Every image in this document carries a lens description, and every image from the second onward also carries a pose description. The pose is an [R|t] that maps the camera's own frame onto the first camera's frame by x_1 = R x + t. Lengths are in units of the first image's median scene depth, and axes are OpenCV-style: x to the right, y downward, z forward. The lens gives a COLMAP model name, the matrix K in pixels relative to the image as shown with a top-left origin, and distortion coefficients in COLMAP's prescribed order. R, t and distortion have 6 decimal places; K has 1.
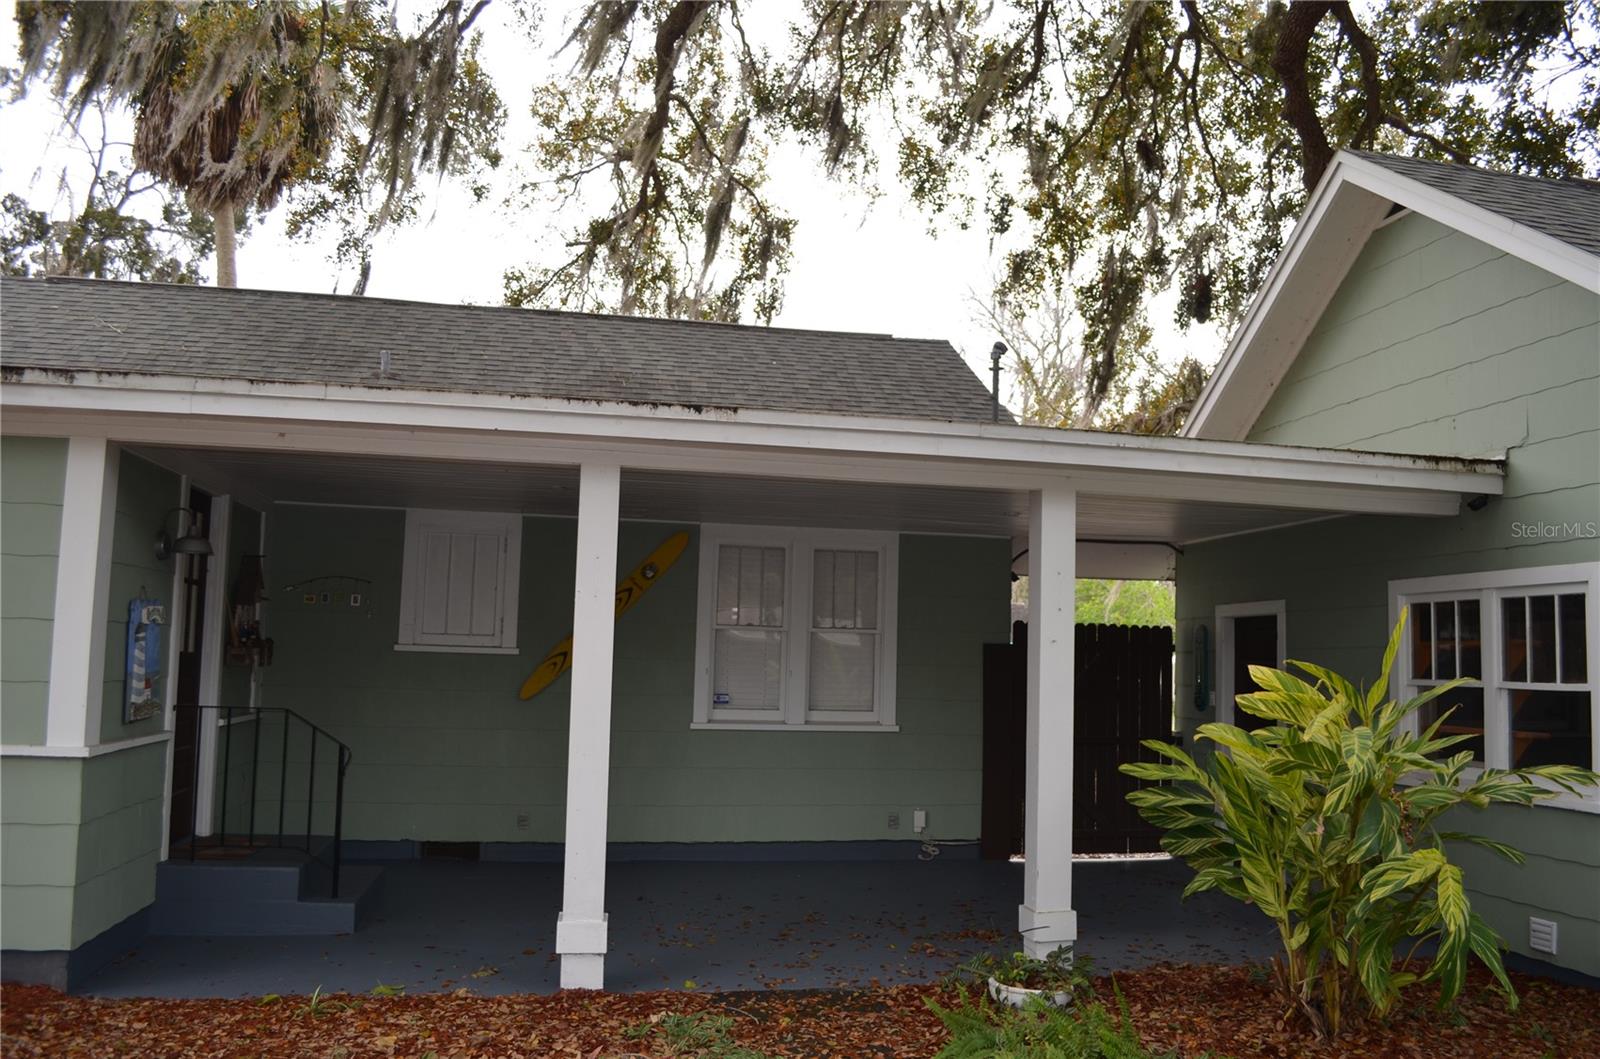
lens RADIAL K [[1207.2, 0, 802.9], [0, 1207.2, 504.1], [0, 0, 1]] dist [-0.074547, -0.000893]
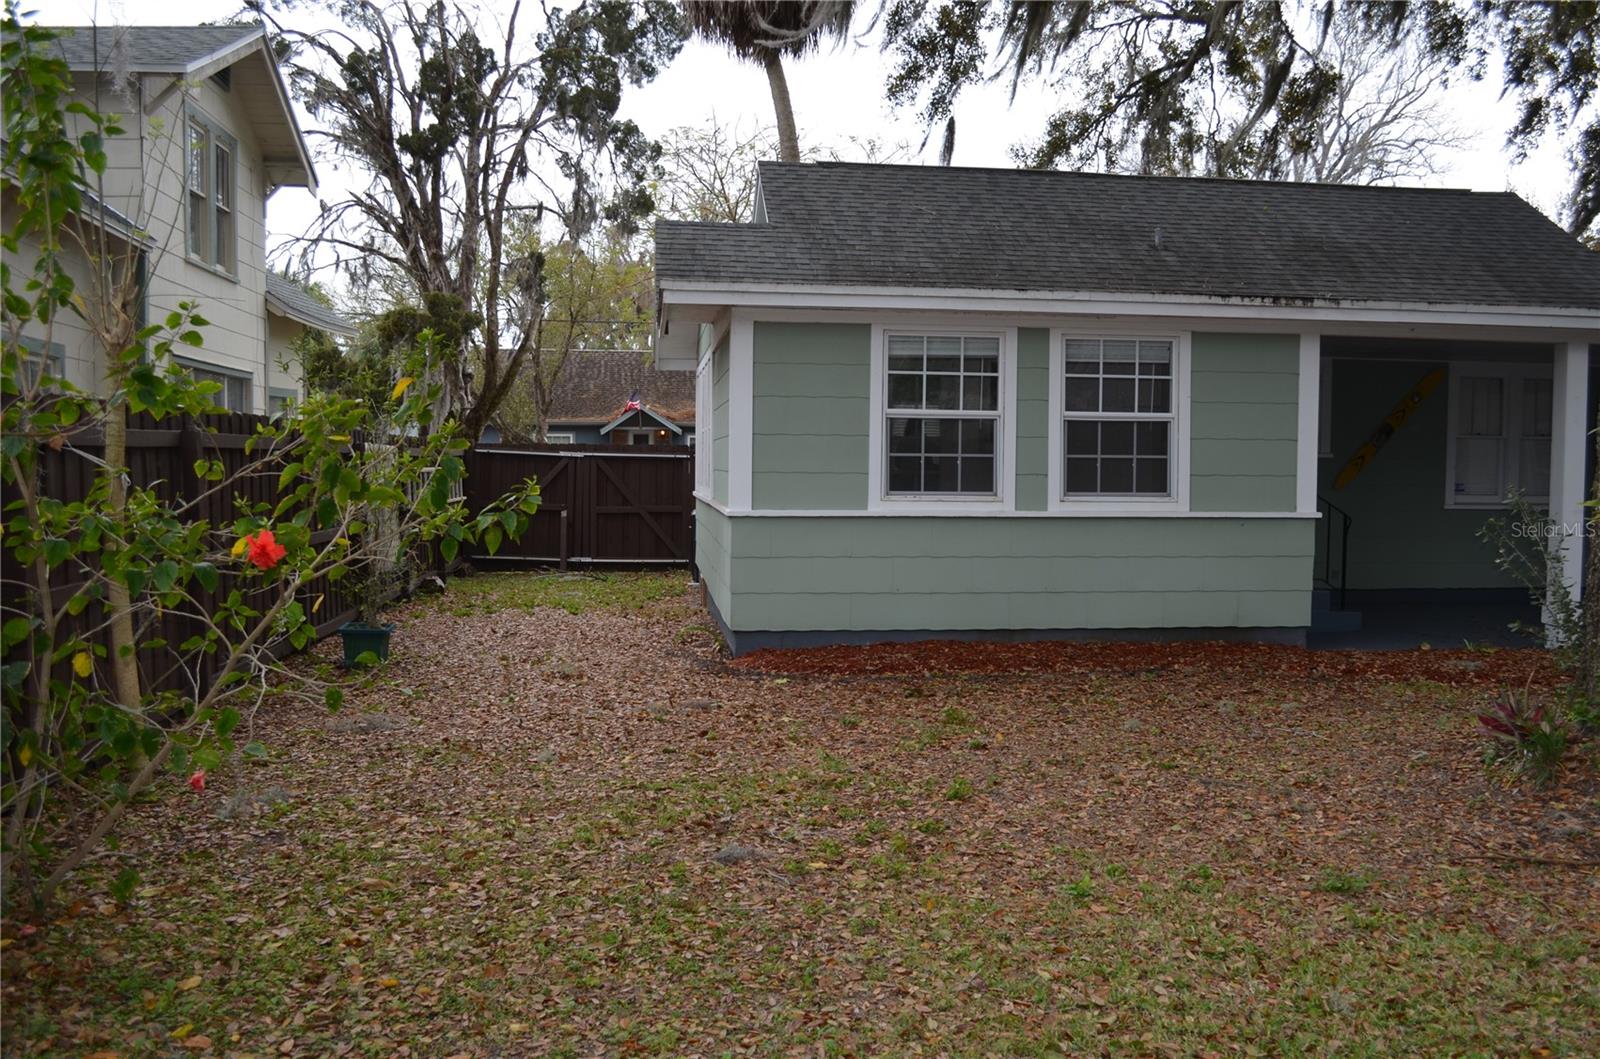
lens RADIAL K [[1374.2, 0, 800.4], [0, 1374.2, 504.2], [0, 0, 1]] dist [-0.077332, -0.005782]
pose [[0.995082, -0.006750, -0.098823, -1.057227], [0.022017, 0.987789, 0.154232, -0.121423], [0.096576, -0.155650, 0.983080, -0.962725]]
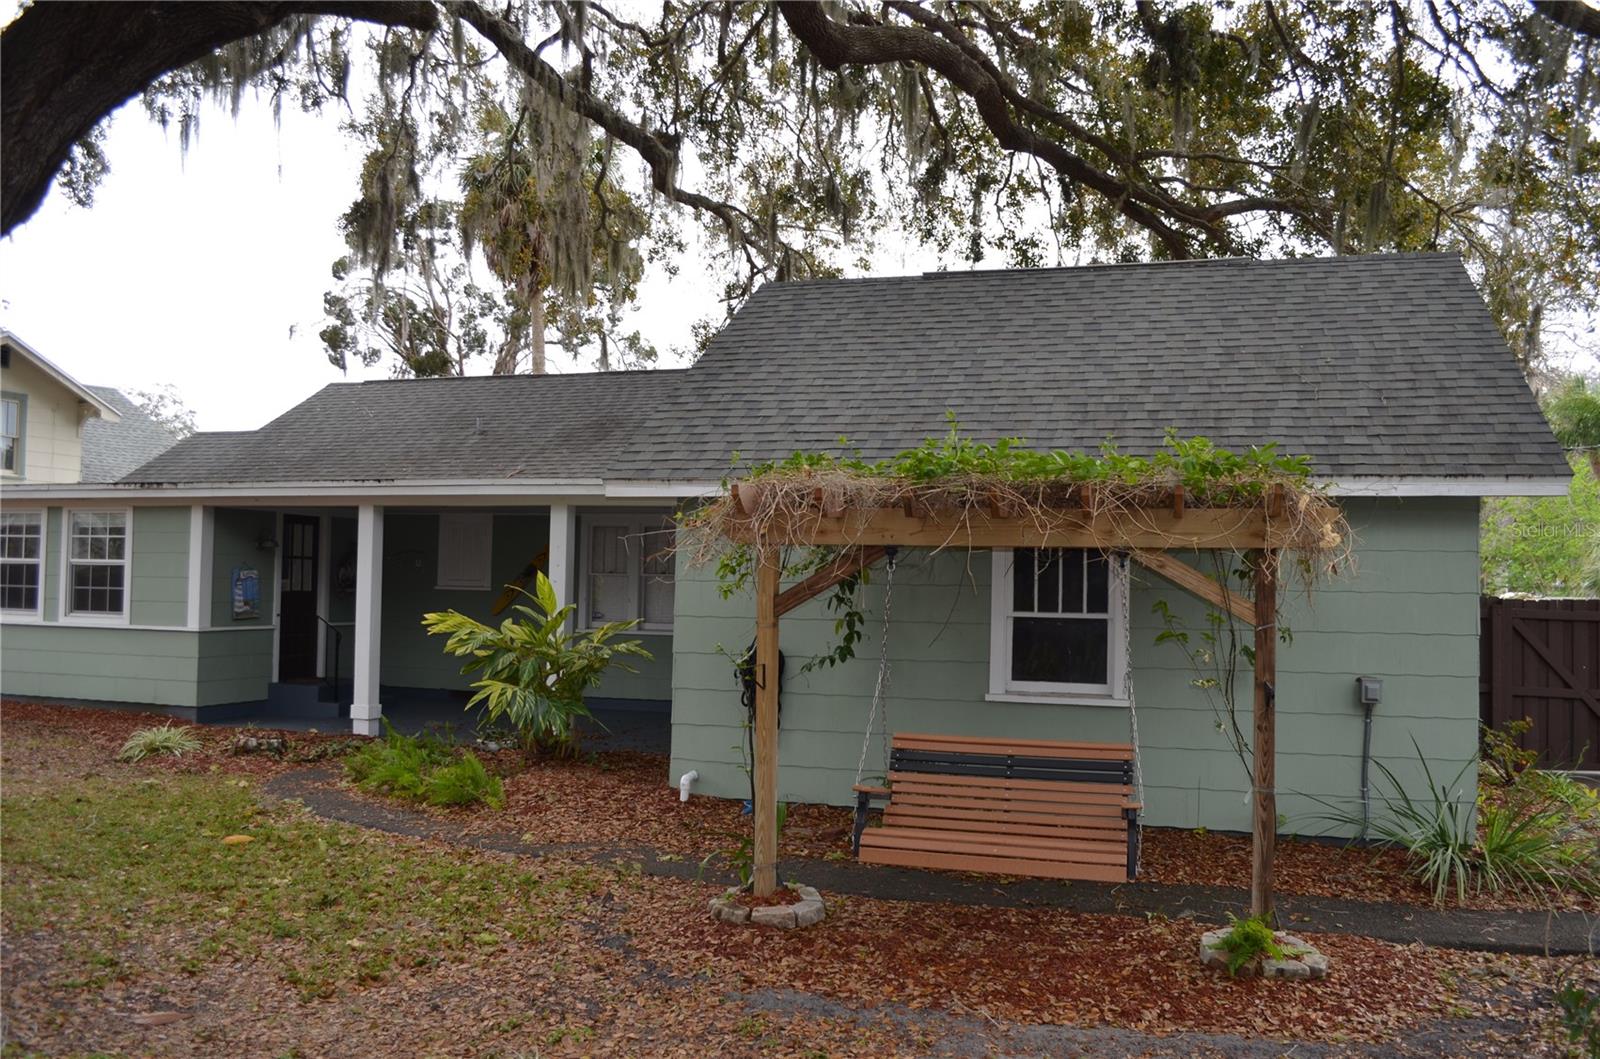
lens RADIAL K [[1207.2, 0, 802.9], [0, 1207.2, 504.1], [0, 0, 1]] dist [-0.074547, -0.000893]
pose [[0.885086, -0.041001, -0.463619, 1.581901], [0.058796, 0.997982, 0.023988, -0.041069], [0.461699, -0.048491, 0.885710, -0.598415]]
